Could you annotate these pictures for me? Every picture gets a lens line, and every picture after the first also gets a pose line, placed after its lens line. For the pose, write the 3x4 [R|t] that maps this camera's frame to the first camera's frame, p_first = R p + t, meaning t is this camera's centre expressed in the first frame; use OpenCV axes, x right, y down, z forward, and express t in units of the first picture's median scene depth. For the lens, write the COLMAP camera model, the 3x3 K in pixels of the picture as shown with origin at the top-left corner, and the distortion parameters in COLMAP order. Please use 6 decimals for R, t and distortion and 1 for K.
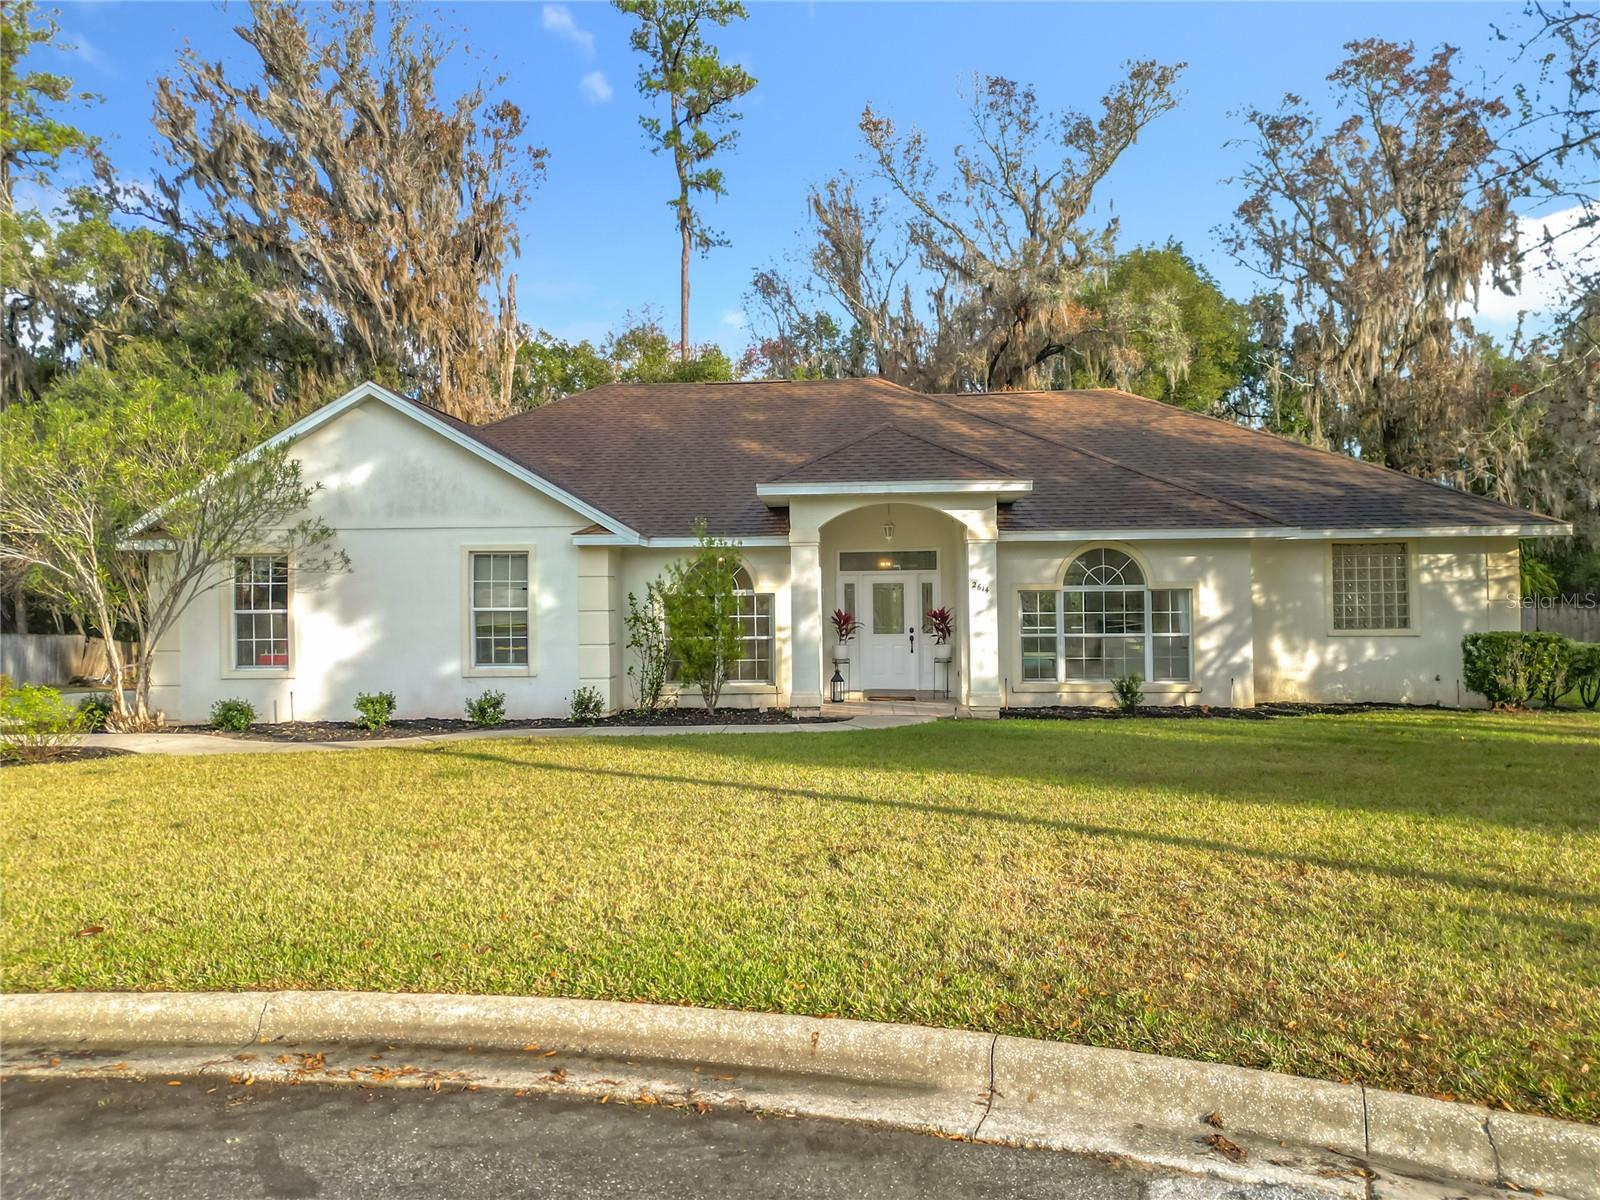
lens RADIAL K [[1113.5, 0, 902.4], [0, 1113.5, 597.5], [0, 0, 1]] dist [0.069646, -0.064630]
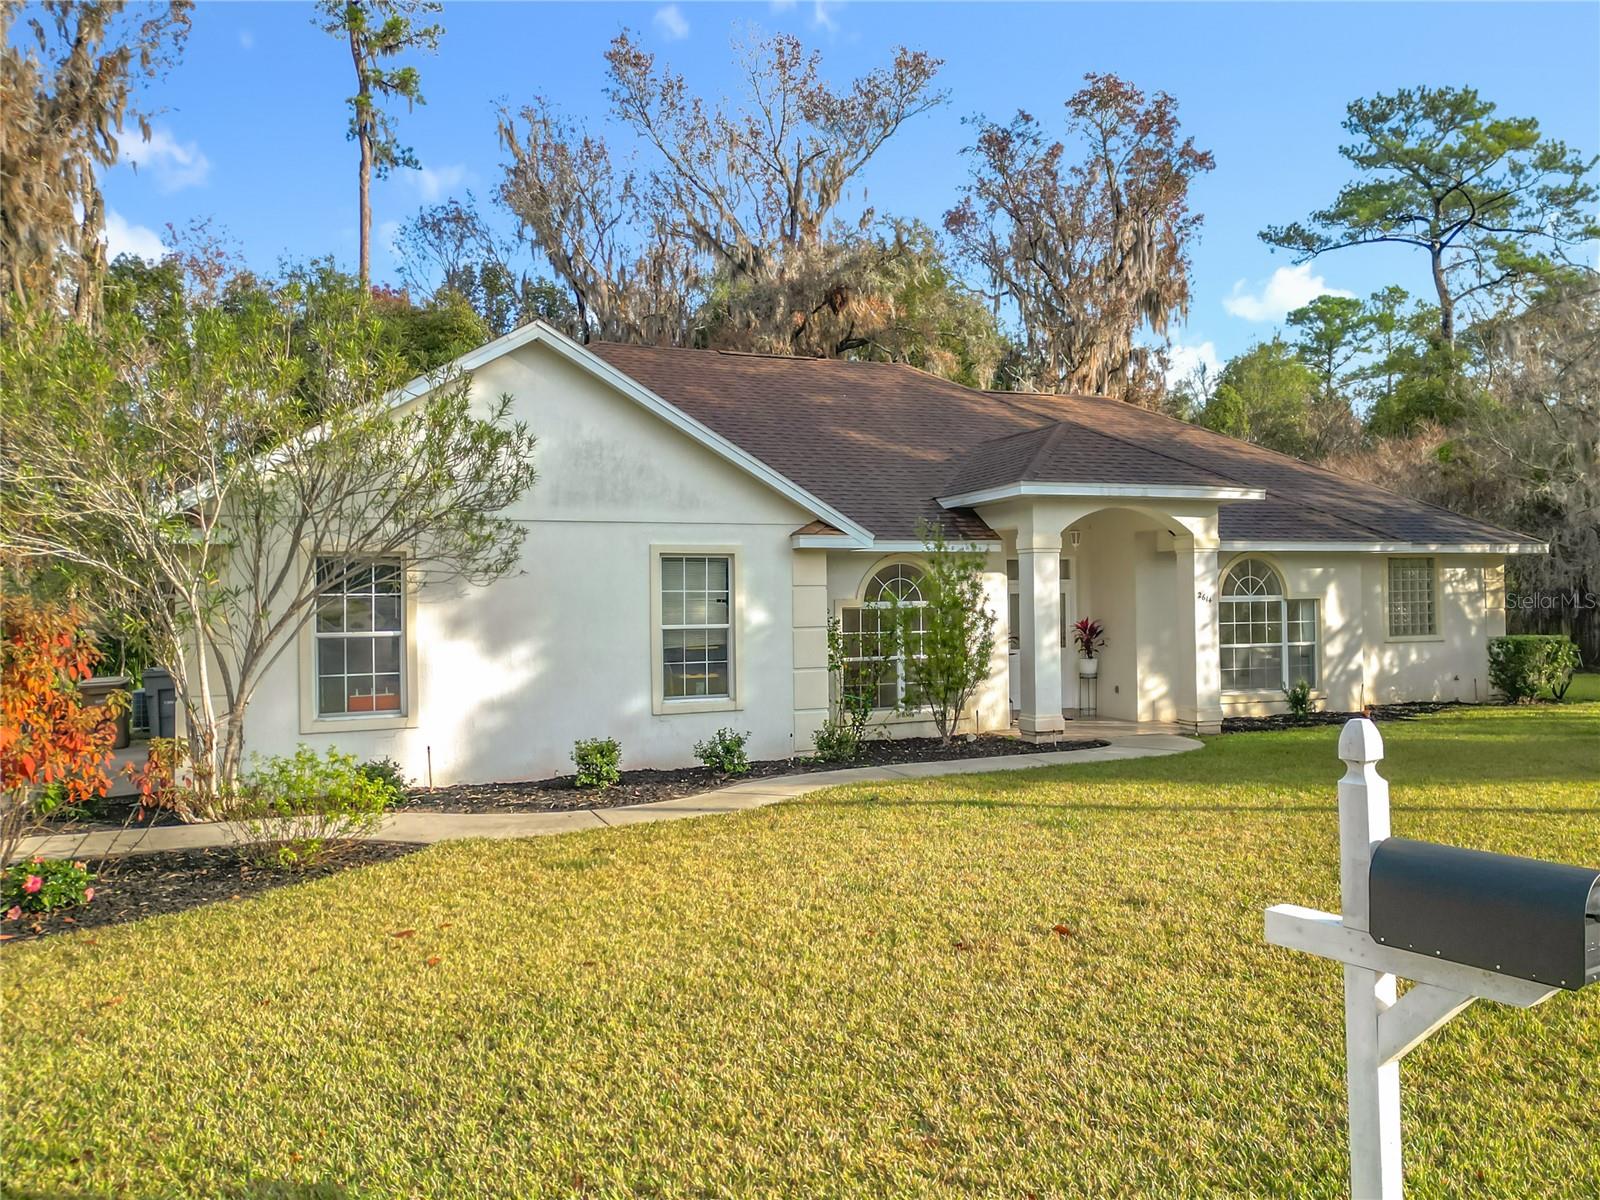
lens RADIAL K [[1243.3, 0, 801.5], [0, 1243.3, 624.4], [0, 0, 1]] dist [0.043056, -0.005612]
pose [[0.885461, -0.011182, 0.464580, -0.693586], [0.007372, 0.999923, 0.010016, 0.000287], [-0.464656, -0.005444, 0.885475, 0.190323]]
